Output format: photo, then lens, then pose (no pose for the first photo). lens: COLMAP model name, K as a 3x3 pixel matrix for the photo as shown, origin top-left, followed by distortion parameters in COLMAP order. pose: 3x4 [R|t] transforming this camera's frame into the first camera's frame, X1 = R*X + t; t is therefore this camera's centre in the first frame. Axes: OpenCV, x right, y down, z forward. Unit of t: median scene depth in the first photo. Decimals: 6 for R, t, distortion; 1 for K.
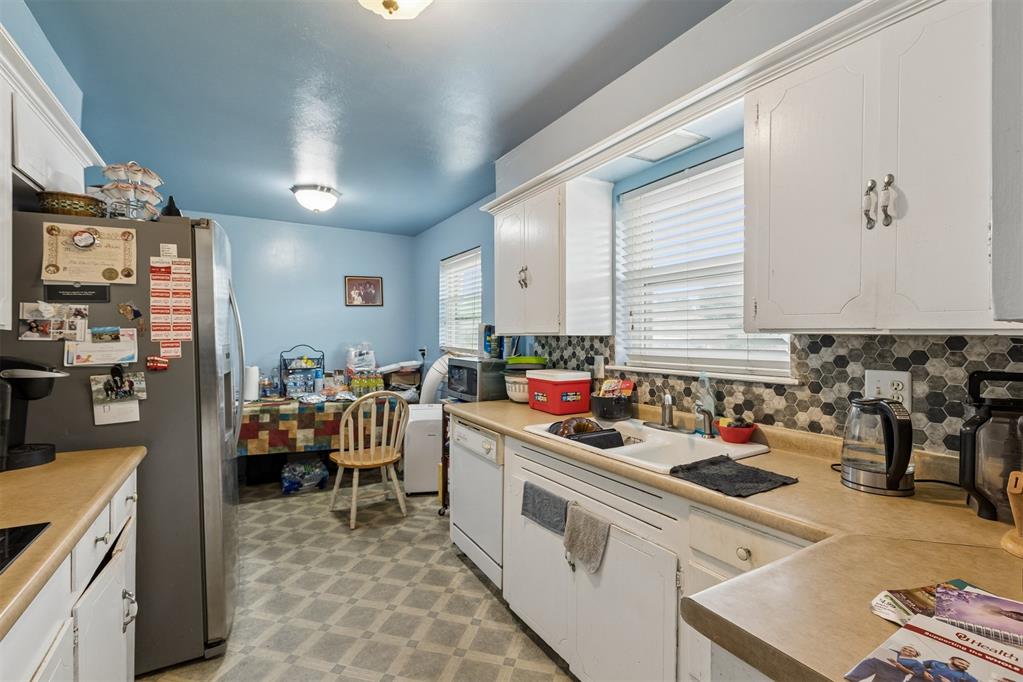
lens RADIAL K [[465.8, 0, 511.5], [0, 465.8, 341.0], [0, 0, 1]] dist [0.002181, 0.000443]
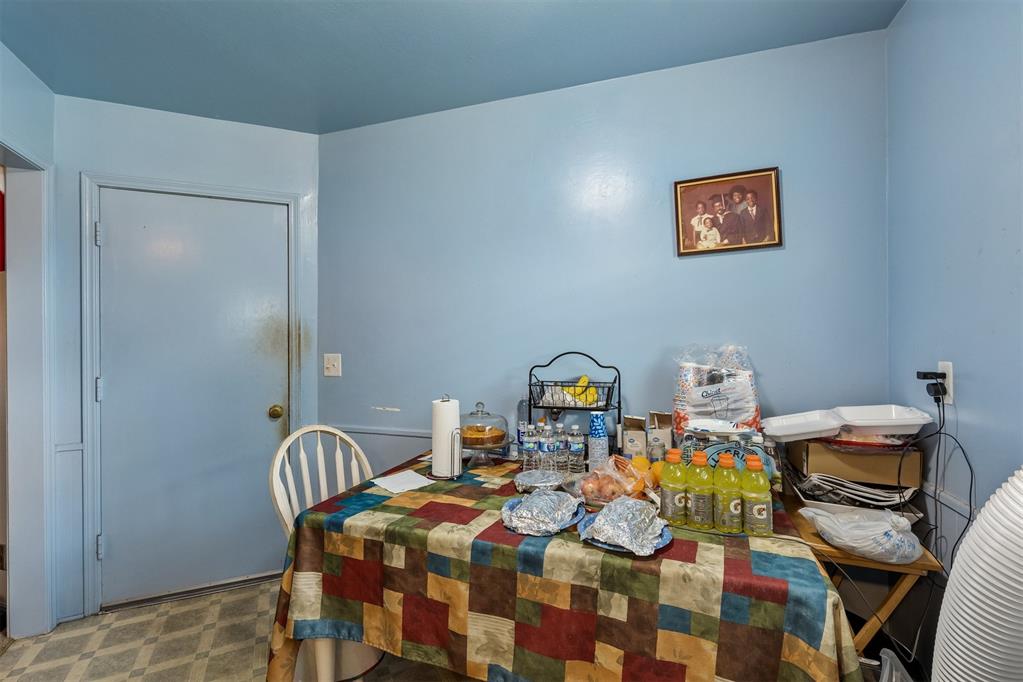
lens RADIAL K [[465.8, 0, 511.5], [0, 465.8, 341.0], [0, 0, 1]] dist [0.002181, 0.000443]
pose [[0.656296, -0.005747, -0.754482, -0.254951], [0.003544, 0.999983, -0.004534, -0.000659], [0.754495, 0.000302, 0.656305, 1.089736]]
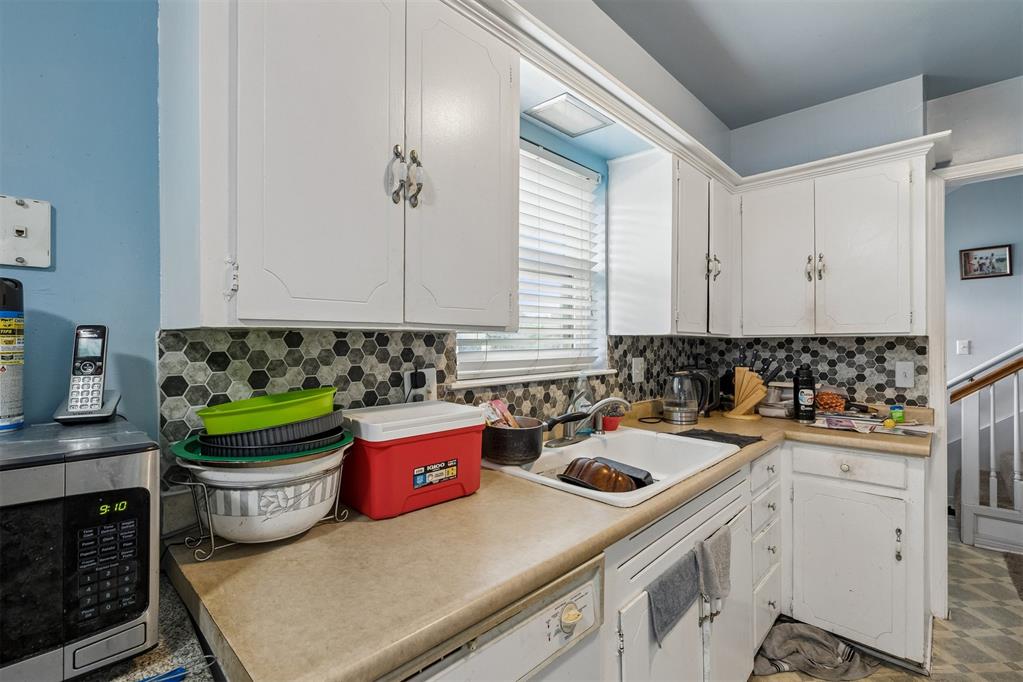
lens RADIAL K [[465.8, 0, 511.5], [0, 465.8, 341.0], [0, 0, 1]] dist [0.002181, 0.000443]
pose [[-0.277344, -0.005823, 0.960753, -0.342124], [0.004089, 0.999965, 0.007242, -0.005023], [-0.960762, 0.005937, -0.277311, 0.967458]]
